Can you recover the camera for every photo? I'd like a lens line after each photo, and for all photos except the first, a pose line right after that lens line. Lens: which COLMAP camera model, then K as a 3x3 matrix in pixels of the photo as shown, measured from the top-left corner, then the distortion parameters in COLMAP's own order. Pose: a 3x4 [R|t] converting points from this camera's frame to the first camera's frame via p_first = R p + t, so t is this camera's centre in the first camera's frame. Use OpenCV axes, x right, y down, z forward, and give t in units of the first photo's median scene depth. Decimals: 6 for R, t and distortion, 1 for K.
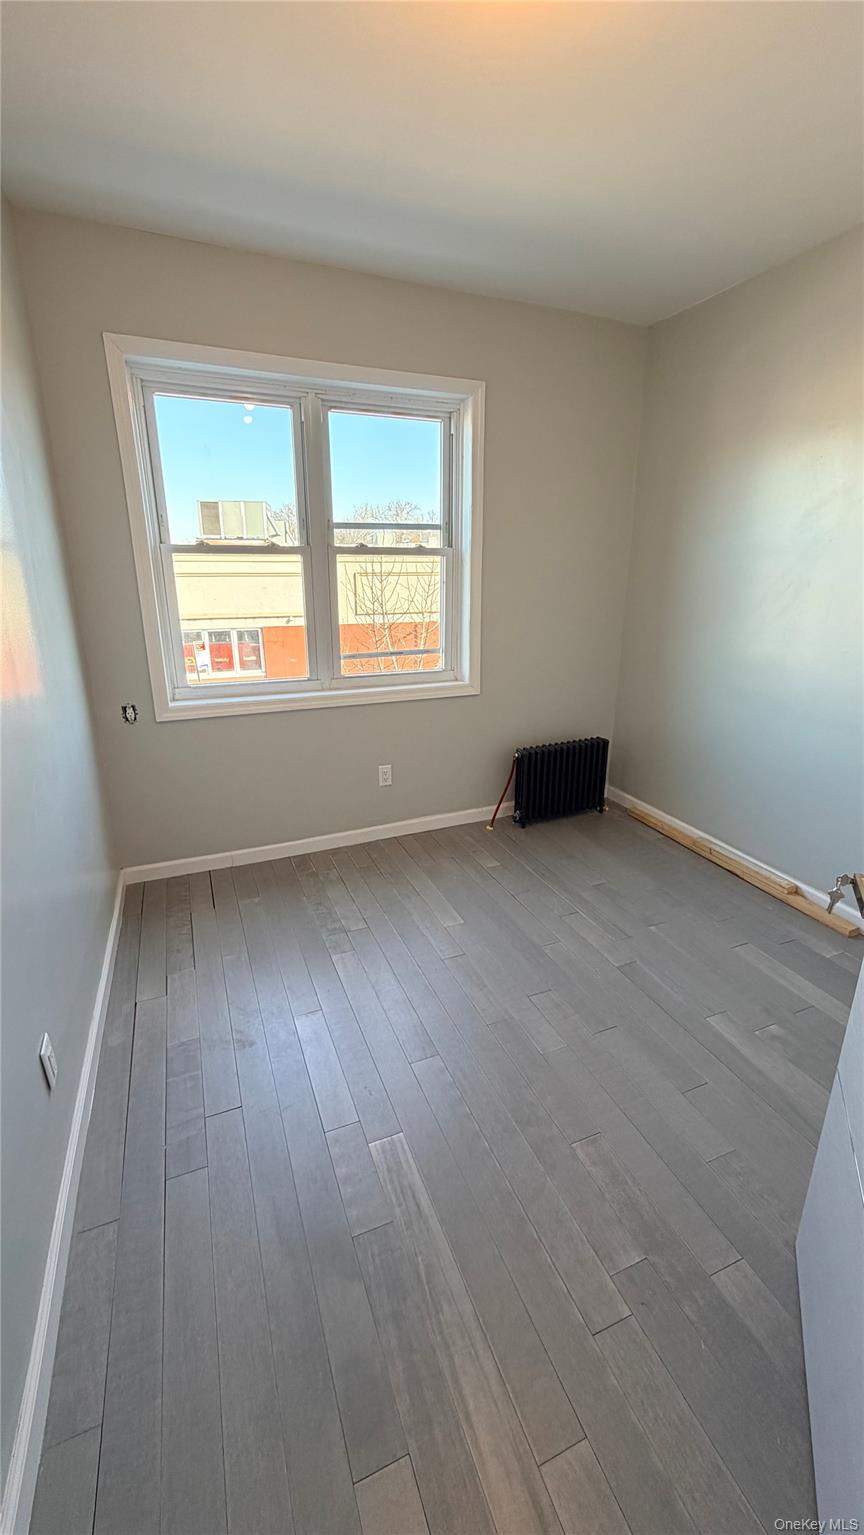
lens RADIAL K [[610.9, 0, 433.3], [0, 610.9, 764.5], [0, 0, 1]] dist [-0.001029, 0.000178]
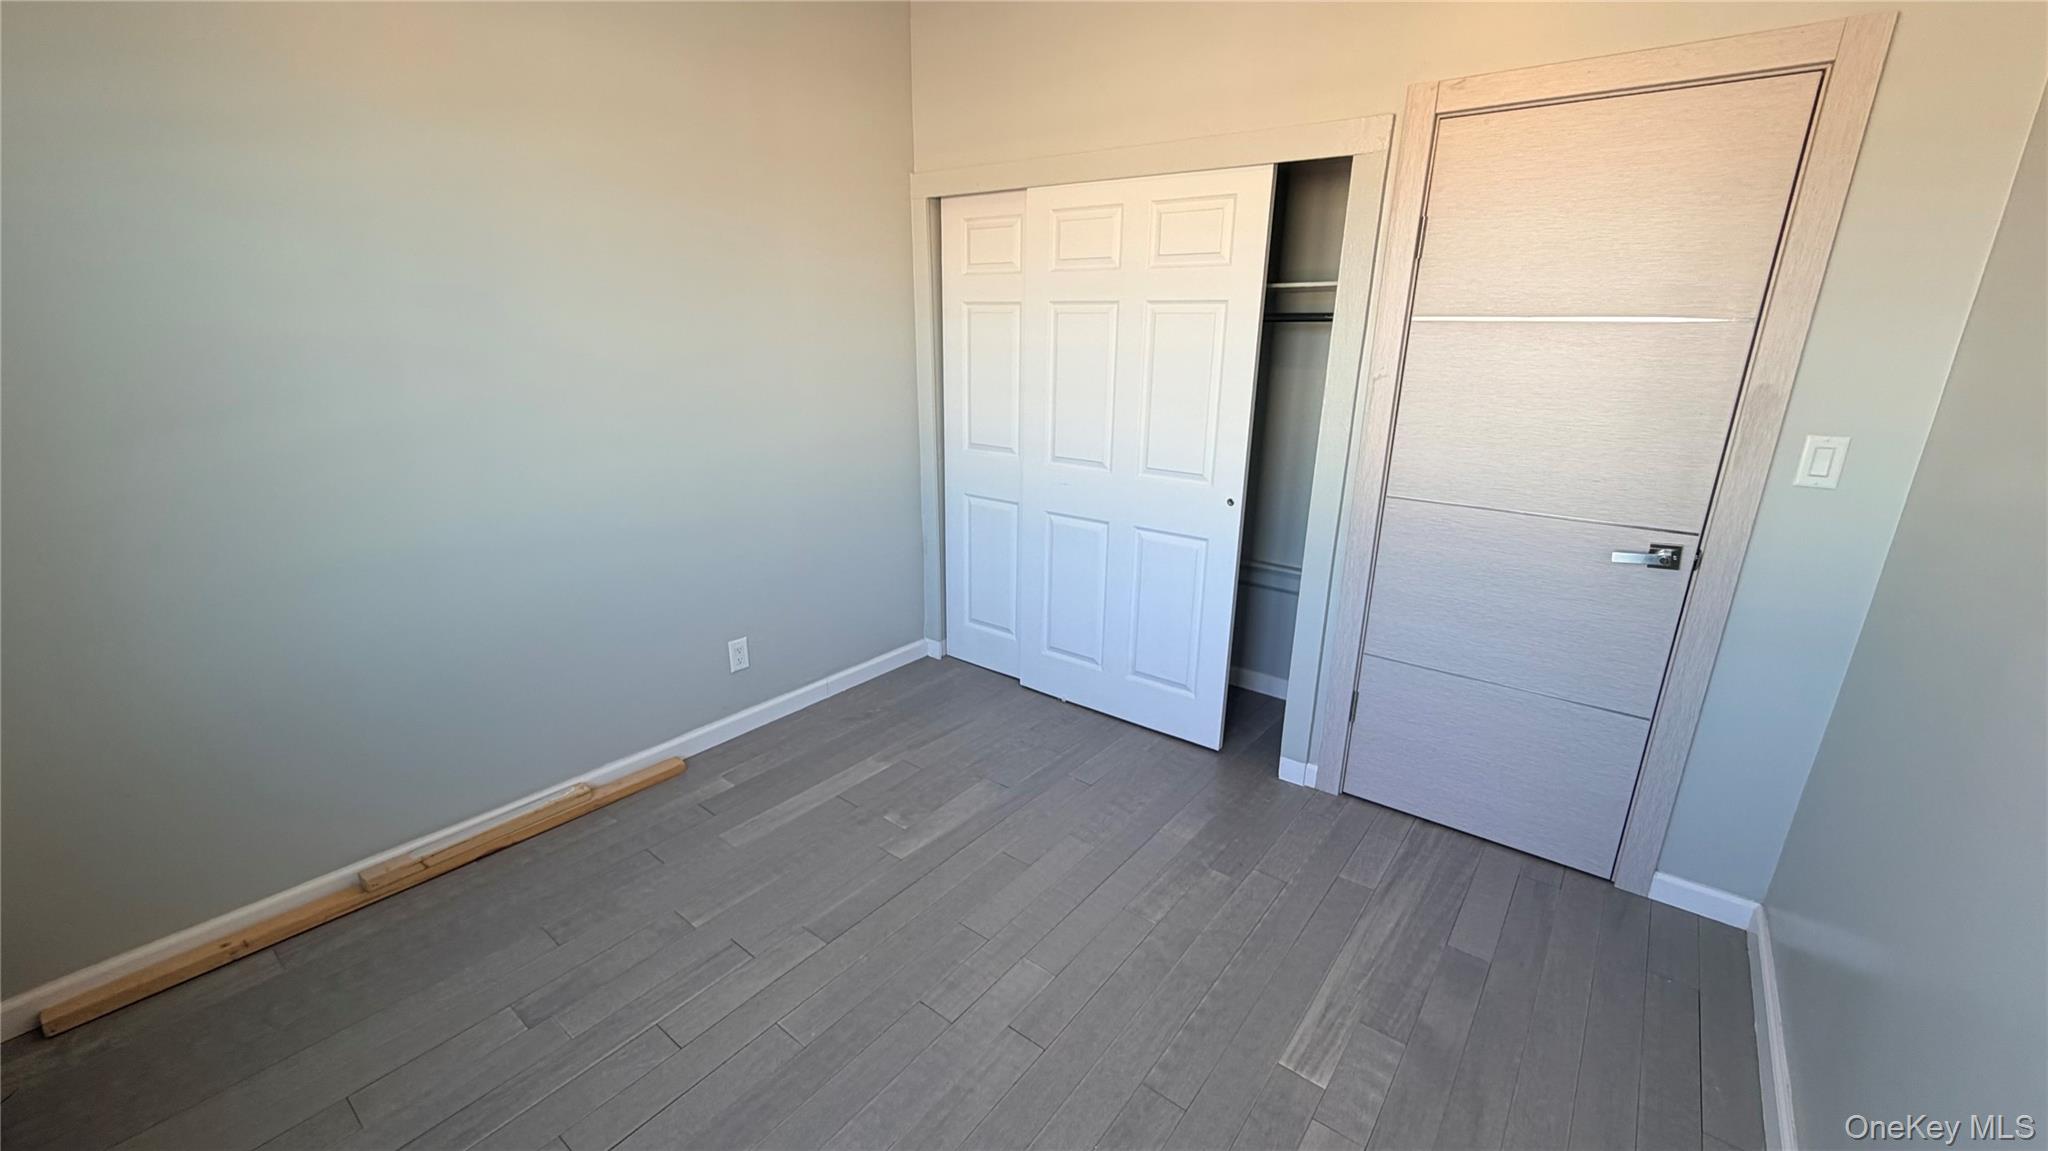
lens RADIAL K [[815.1, 0, 1022.7], [0, 815.1, 577.6], [0, 0, 1]] dist [-0.001029, 0.000178]
pose [[-0.499786, -0.262076, 0.825549, -0.599089], [0.251771, 0.868013, 0.427978, -0.464461], [-0.828749, 0.421746, -0.367838, 1.444206]]
